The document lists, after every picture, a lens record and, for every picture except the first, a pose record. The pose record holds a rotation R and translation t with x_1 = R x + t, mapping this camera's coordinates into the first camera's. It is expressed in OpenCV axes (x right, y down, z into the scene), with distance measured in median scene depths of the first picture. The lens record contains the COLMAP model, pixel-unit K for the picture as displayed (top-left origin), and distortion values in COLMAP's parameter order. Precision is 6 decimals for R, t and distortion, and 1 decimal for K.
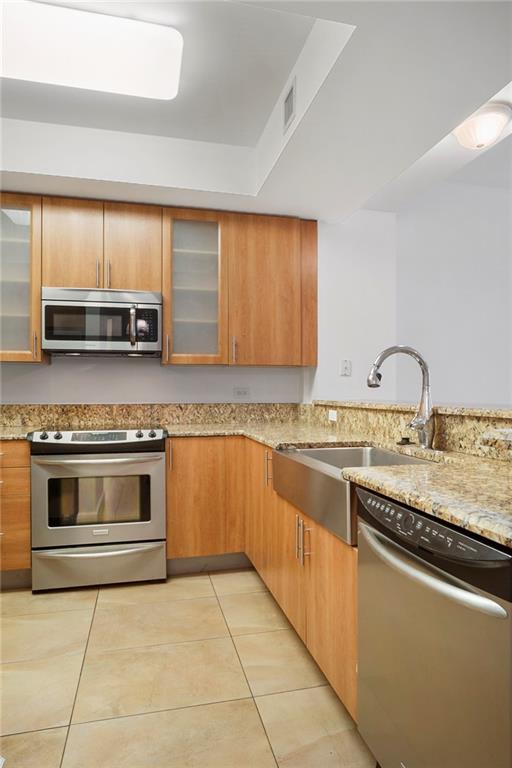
lens RADIAL K [[439.6, 0, 250.8], [0, 439.6, 388.9], [0, 0, 1]] dist [-0.023888, 0.009209]
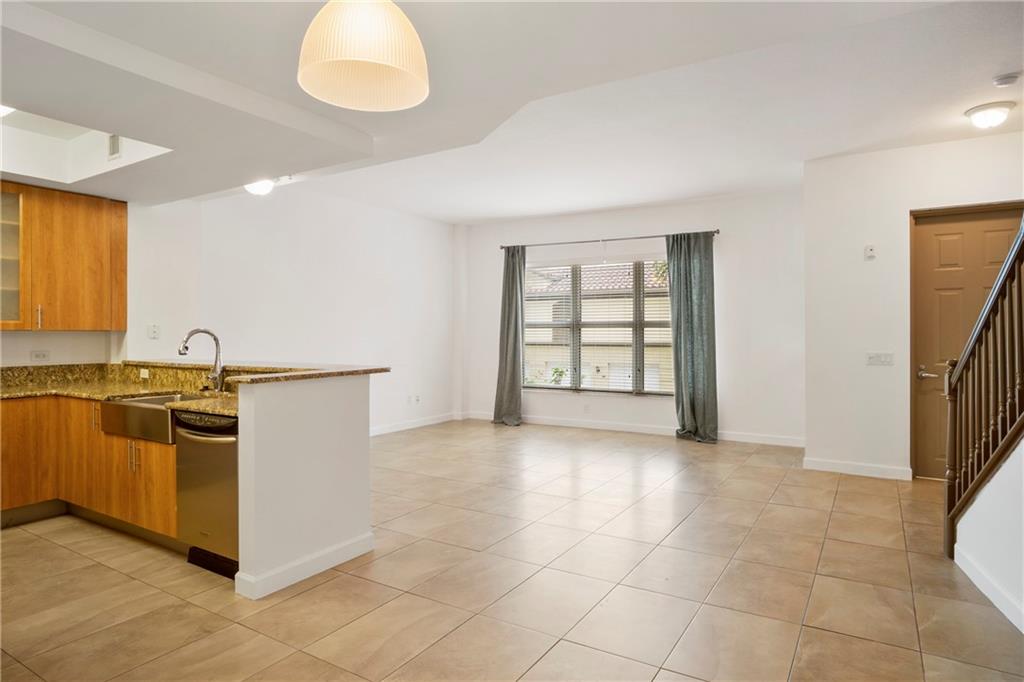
lens RADIAL K [[586.1, 0, 510.4], [0, 586.1, 335.4], [0, 0, 1]] dist [-0.023888, 0.009209]
pose [[0.698640, -0.003571, 0.715465, -0.257659], [-0.003680, 0.999956, 0.008584, -0.062691], [-0.715464, -0.008631, 0.698596, -0.850188]]
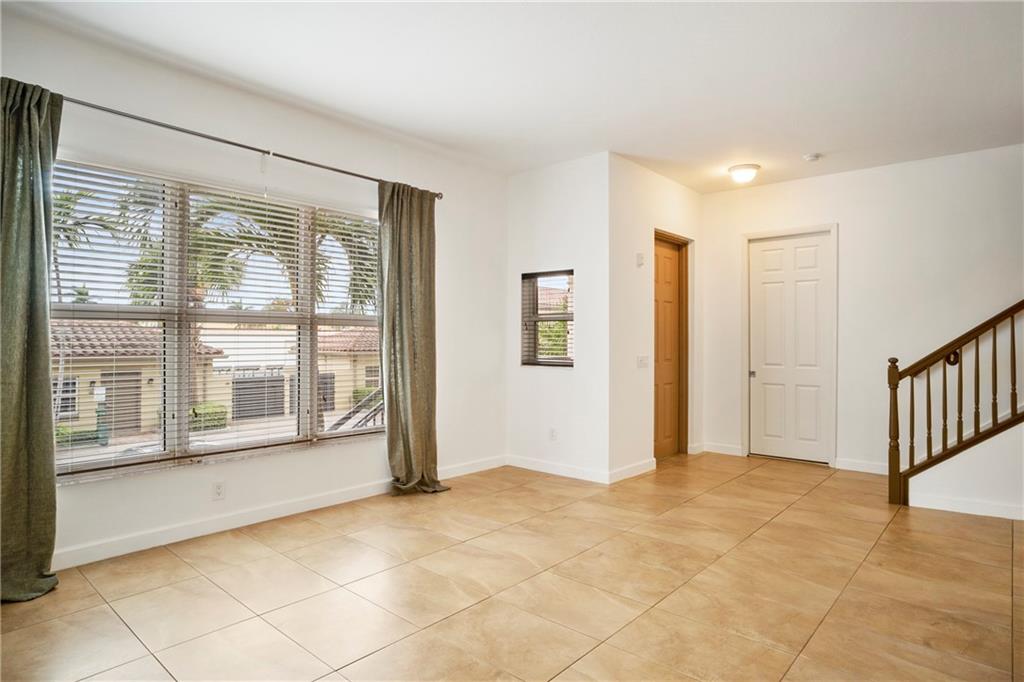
lens RADIAL K [[586.1, 0, 508.9], [0, 586.1, 334.6], [0, 0, 1]] dist [-0.023888, 0.009209]
pose [[-0.581614, -0.001076, 0.813464, 0.552753], [-0.012141, 0.999899, -0.007358, -0.046590], [-0.813375, -0.014156, -0.581568, 1.145021]]
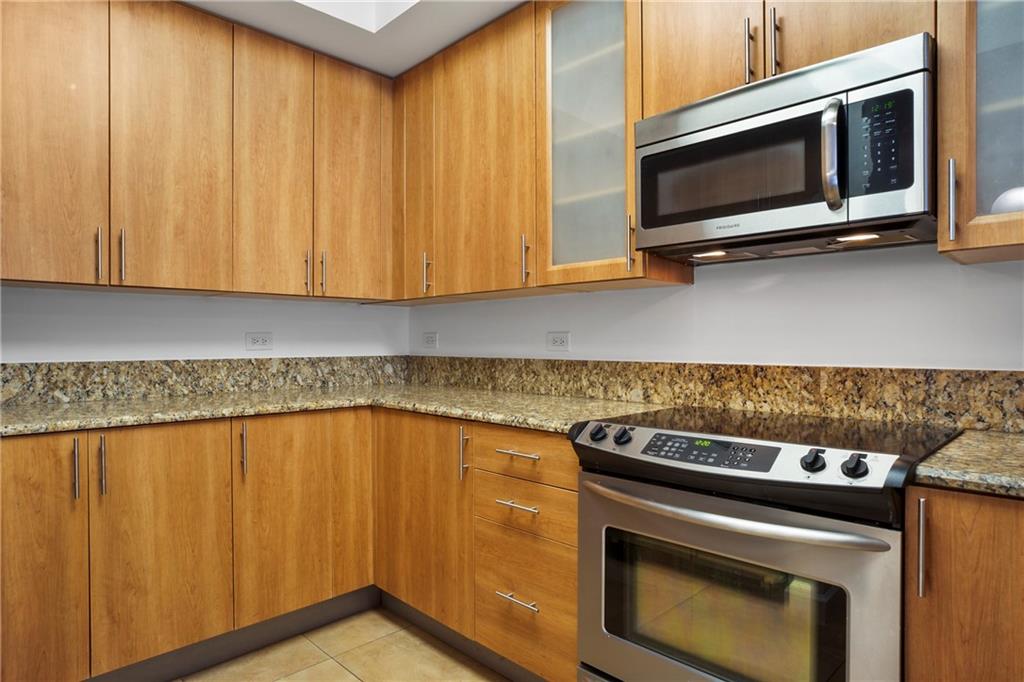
lens RADIAL K [[586.1, 0, 506.4], [0, 586.1, 346.5], [0, 0, 1]] dist [-0.023888, 0.009209]
pose [[0.524374, 0.005191, -0.851472, 0.002472], [0.005661, 0.999938, 0.009583, 0.008864], [0.851469, -0.009846, 0.524312, 0.500964]]
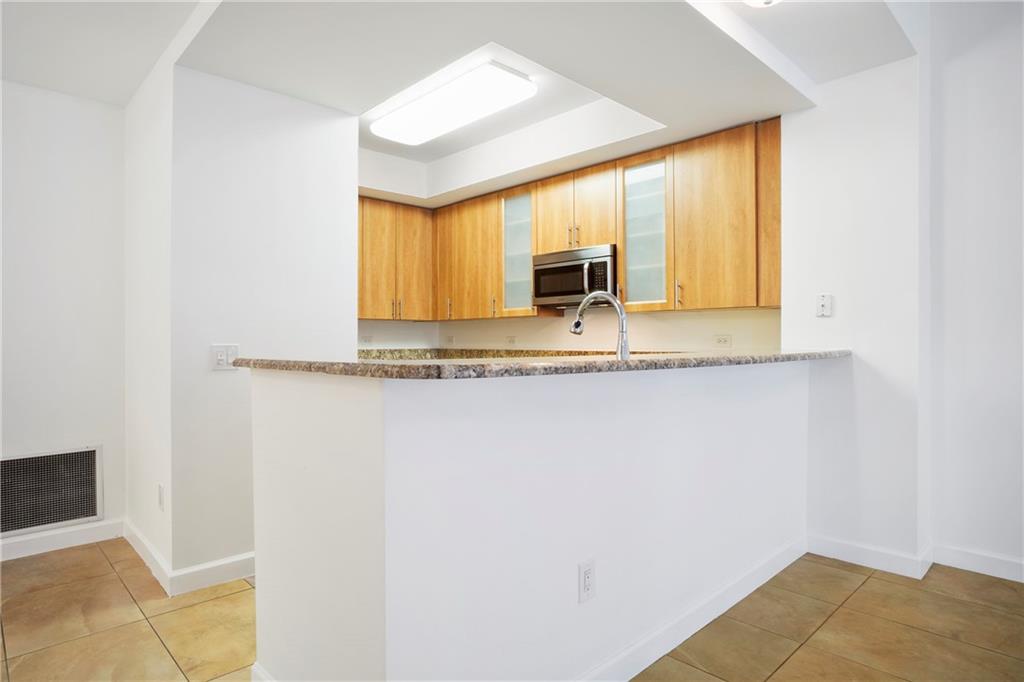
lens RADIAL K [[586.1, 0, 509.1], [0, 586.1, 336.8], [0, 0, 1]] dist [-0.023888, 0.009209]
pose [[0.512017, -0.005876, -0.858955, 0.866813], [0.006877, 0.999973, -0.002742, 0.001526], [0.858948, -0.004503, 0.512044, 0.079059]]
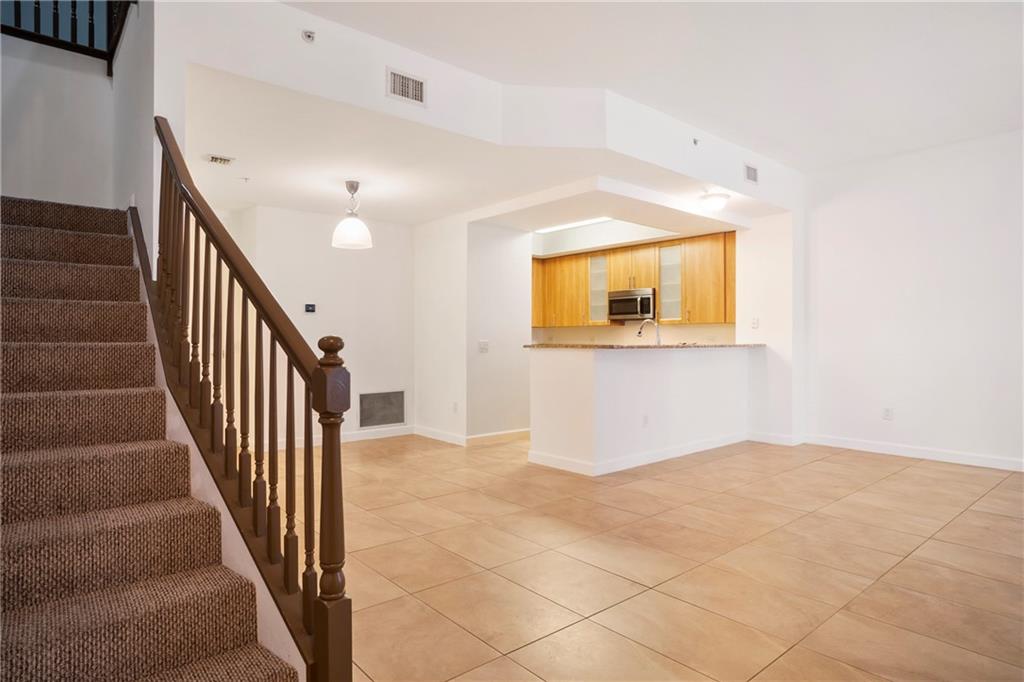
lens RADIAL K [[586.1, 0, 511.8], [0, 586.1, 338.5], [0, 0, 1]] dist [-0.023888, 0.009209]
pose [[0.464049, -0.001781, -0.885808, 1.830844], [0.007411, 0.999971, 0.001872, -0.003532], [0.885778, -0.007434, 0.464049, -0.779284]]
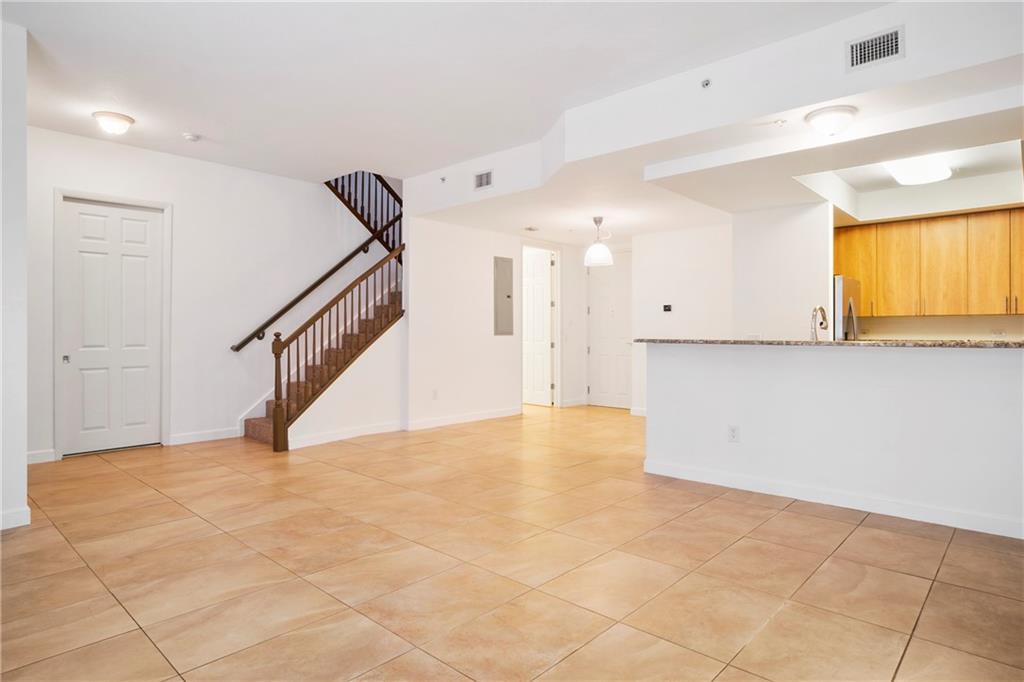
lens RADIAL K [[586.1, 0, 507.2], [0, 586.1, 336.0], [0, 0, 1]] dist [-0.023888, 0.009209]
pose [[-0.828406, 0.003754, -0.560116, 1.703950], [0.004344, 0.999991, 0.000277, 0.008573], [0.560111, -0.002203, -0.828414, 1.407959]]
